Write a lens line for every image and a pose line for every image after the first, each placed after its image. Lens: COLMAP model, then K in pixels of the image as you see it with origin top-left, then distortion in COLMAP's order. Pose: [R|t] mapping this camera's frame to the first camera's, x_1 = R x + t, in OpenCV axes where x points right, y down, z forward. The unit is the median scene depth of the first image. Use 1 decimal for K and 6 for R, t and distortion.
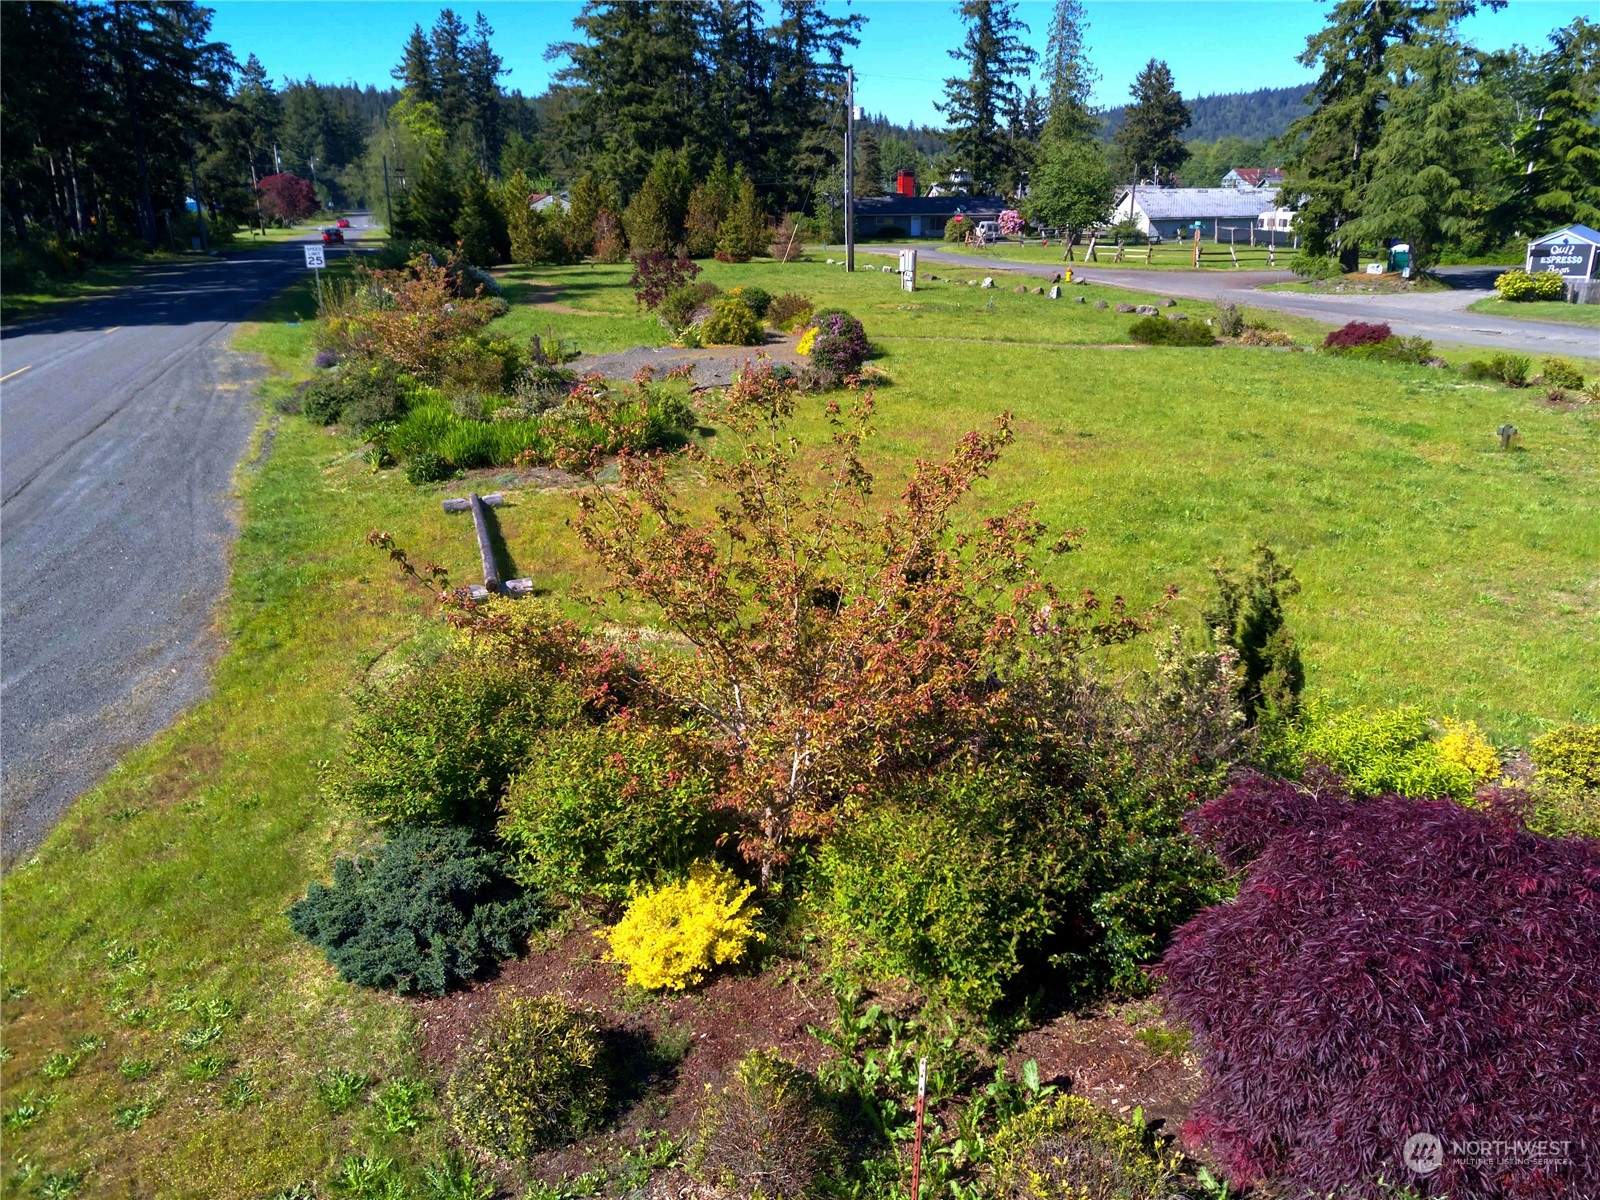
lens RADIAL K [[1232.4, 0, 800.0], [0, 1232.4, 600.0], [0, 0, 1]] dist [-0.043331, 0.079250]
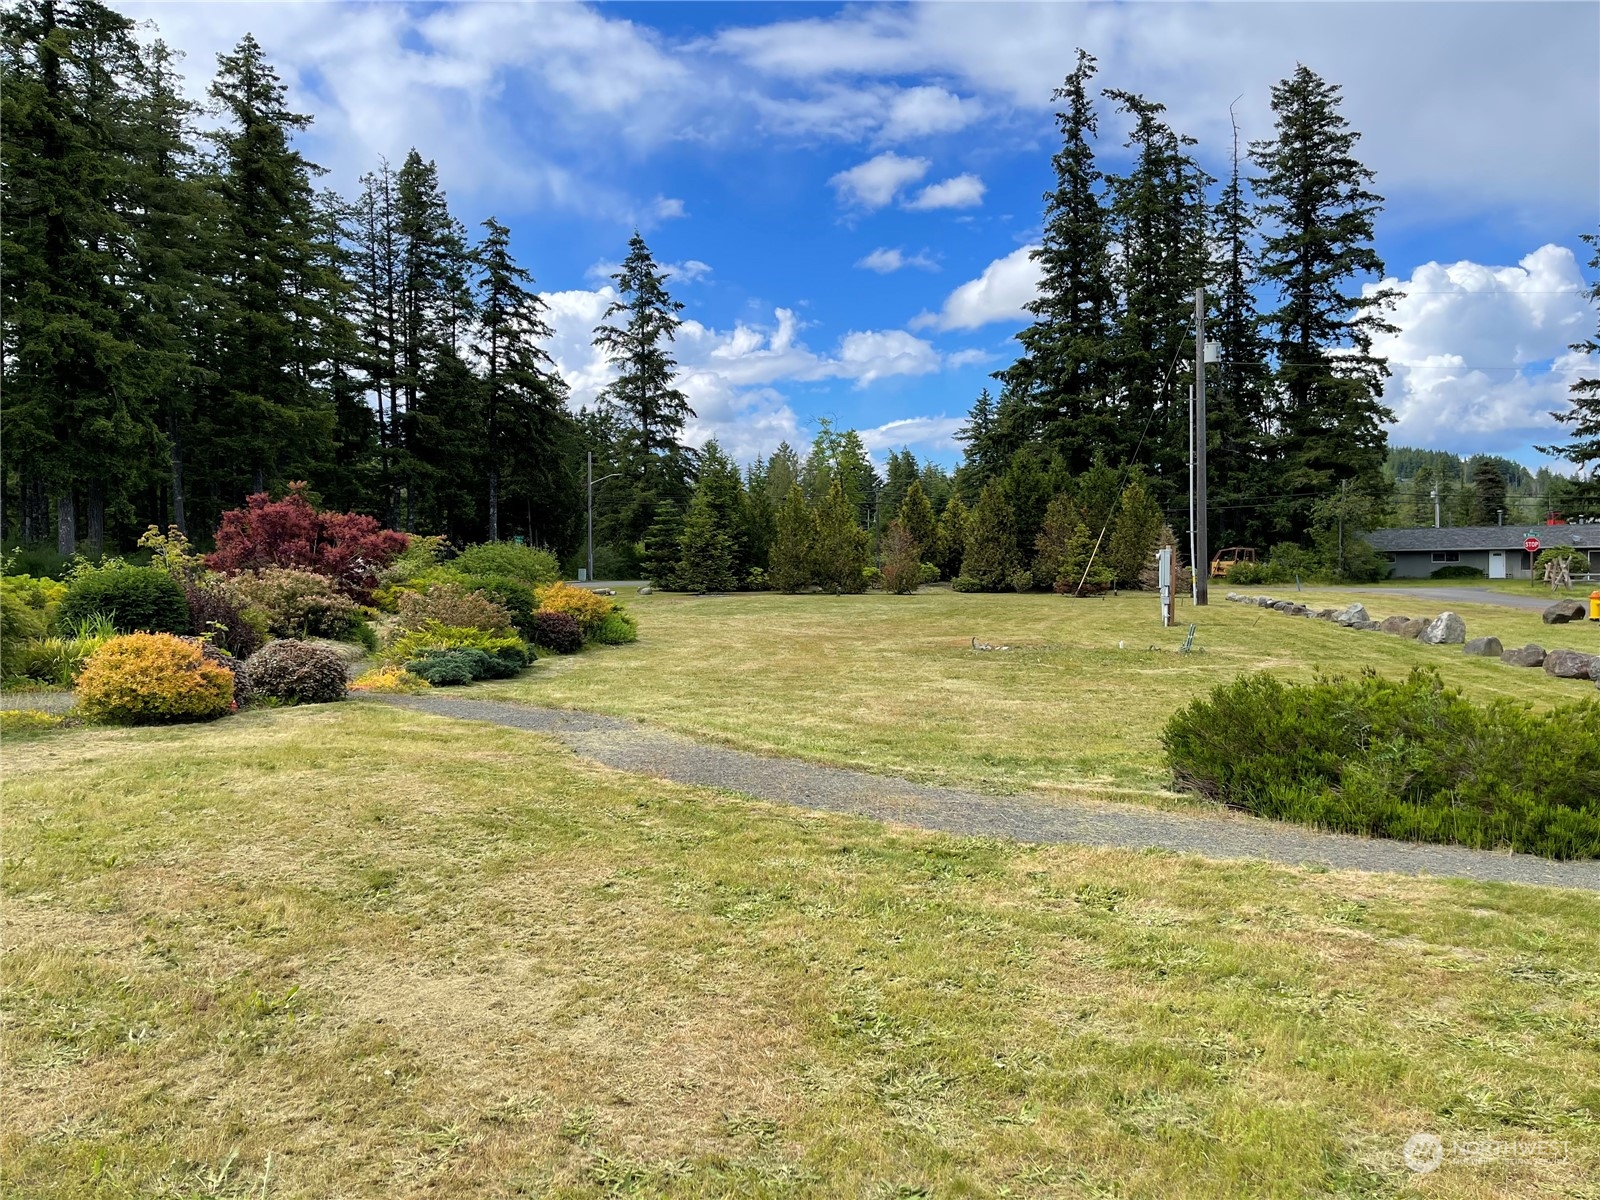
lens RADIAL K [[1213.1, 0, 798.6], [0, 1213.1, 596.1], [0, 0, 1]] dist [0.038319, -0.005928]
pose [[0.868459, 0.010074, -0.495659, 0.101067], [-0.152893, 0.956503, -0.248448, -0.057395], [0.471596, 0.291550, 0.832224, 0.253043]]
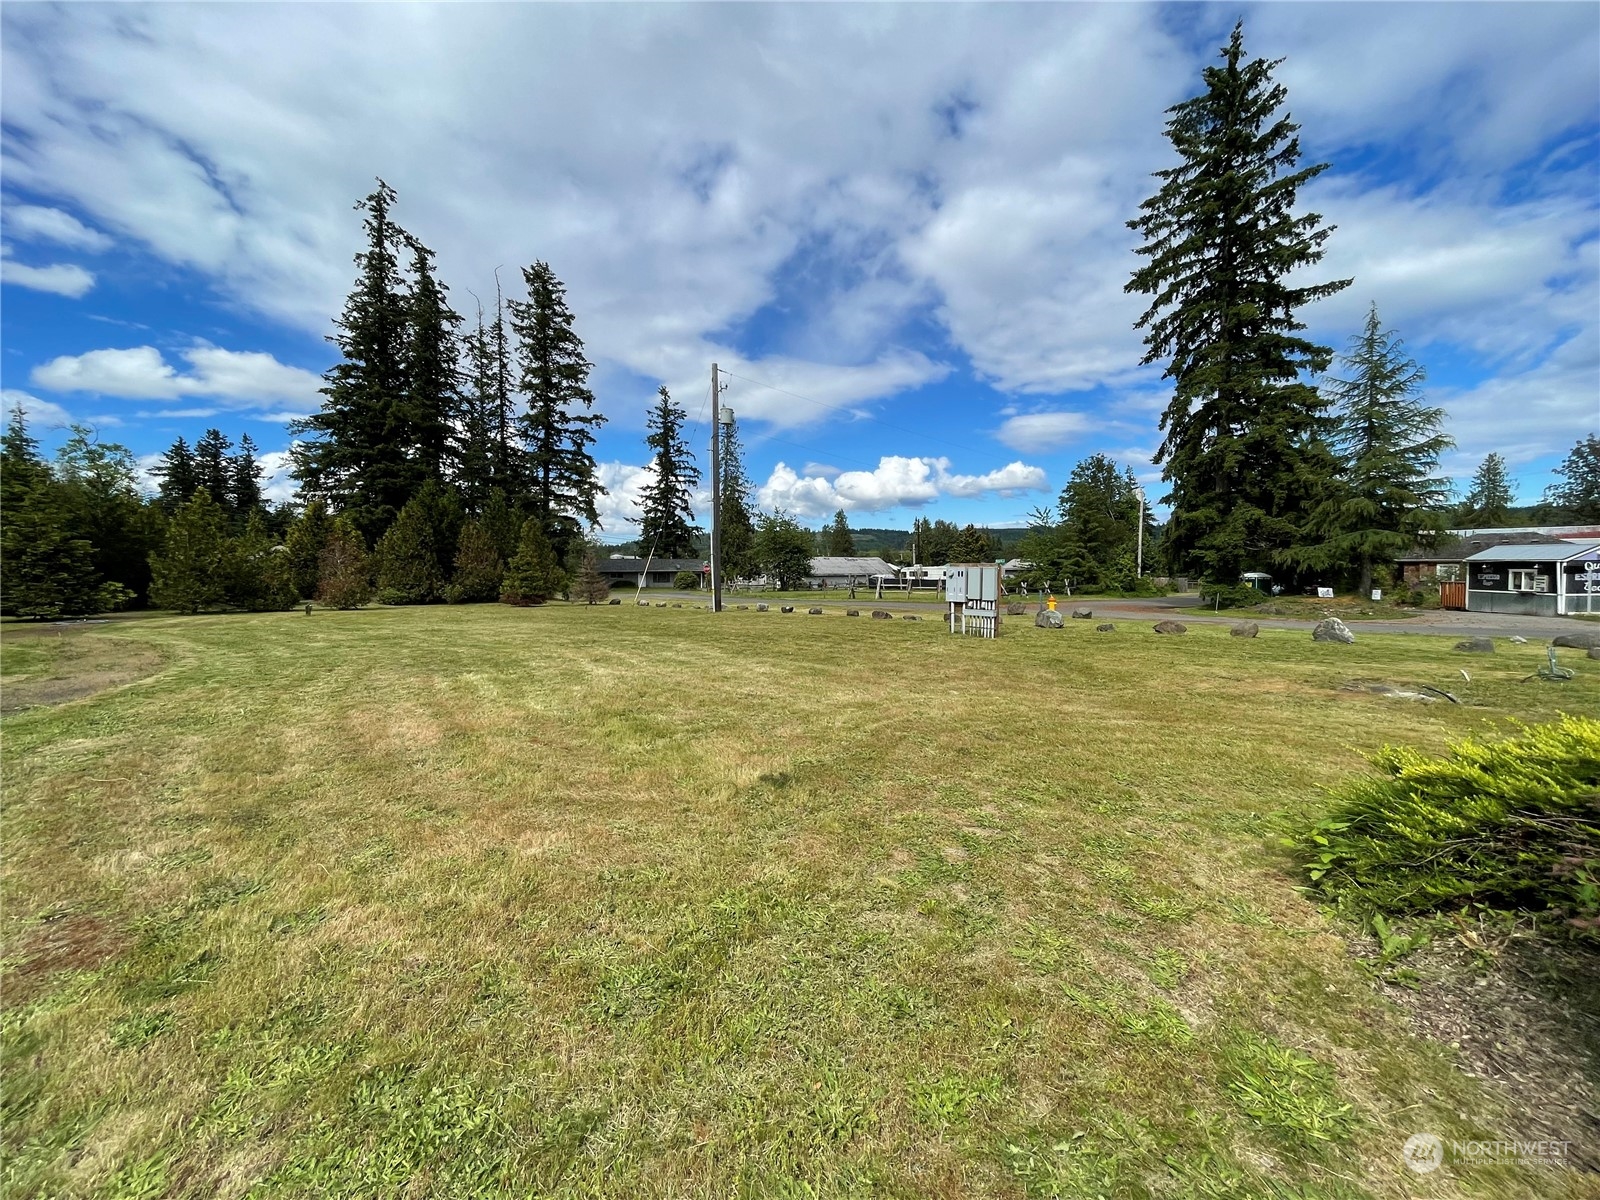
lens RADIAL K [[645.4, 0, 796.6], [0, 645.4, 593.8], [0, 0, 1]] dist [-0.001907, -0.000443]
pose [[0.901186, -0.009234, 0.433334, -0.053853], [0.135176, 0.955896, -0.260750, -0.101514], [-0.411815, 0.293561, 0.862688, 0.385194]]
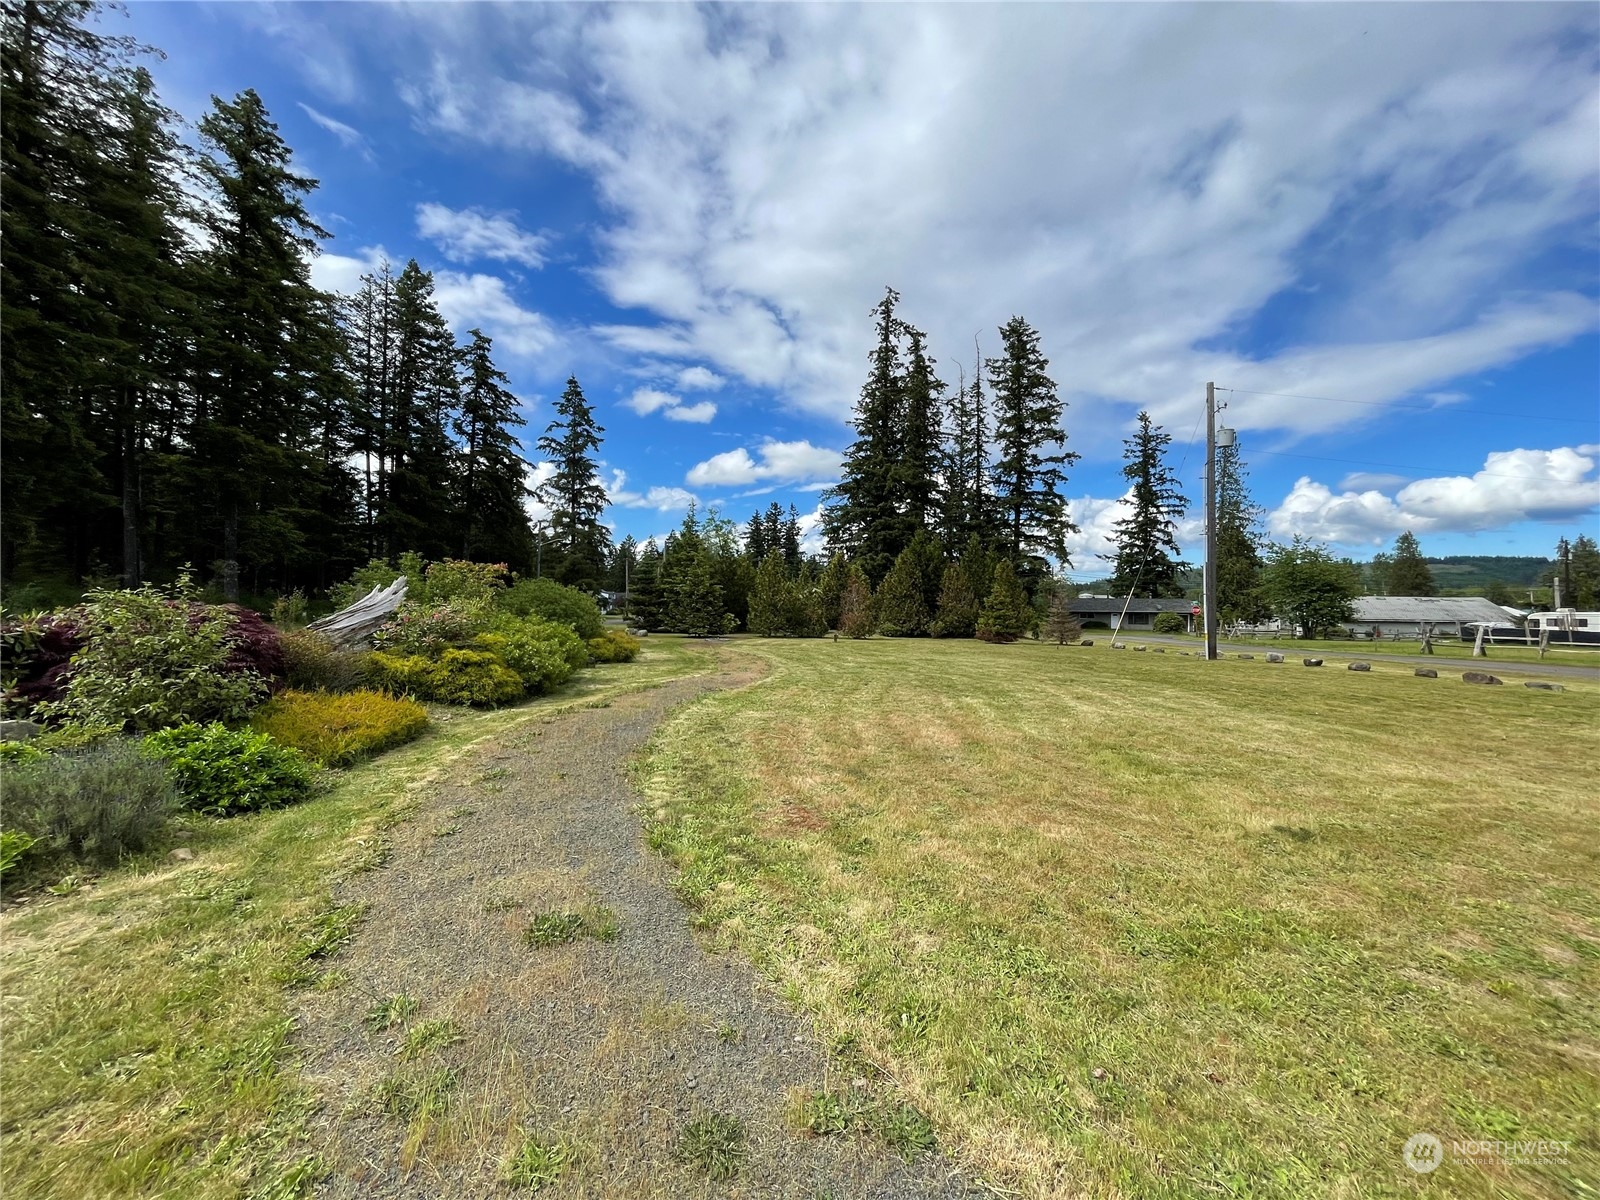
lens RADIAL K [[646.6, 0, 798.9], [0, 646.6, 597.2], [0, 0, 1]] dist [-0.000391, -0.000448]
pose [[0.971282, 0.016962, -0.237325, -0.057801], [-0.096299, 0.940133, -0.326920, -0.098803], [0.217572, 0.340386, 0.914768, 0.376724]]
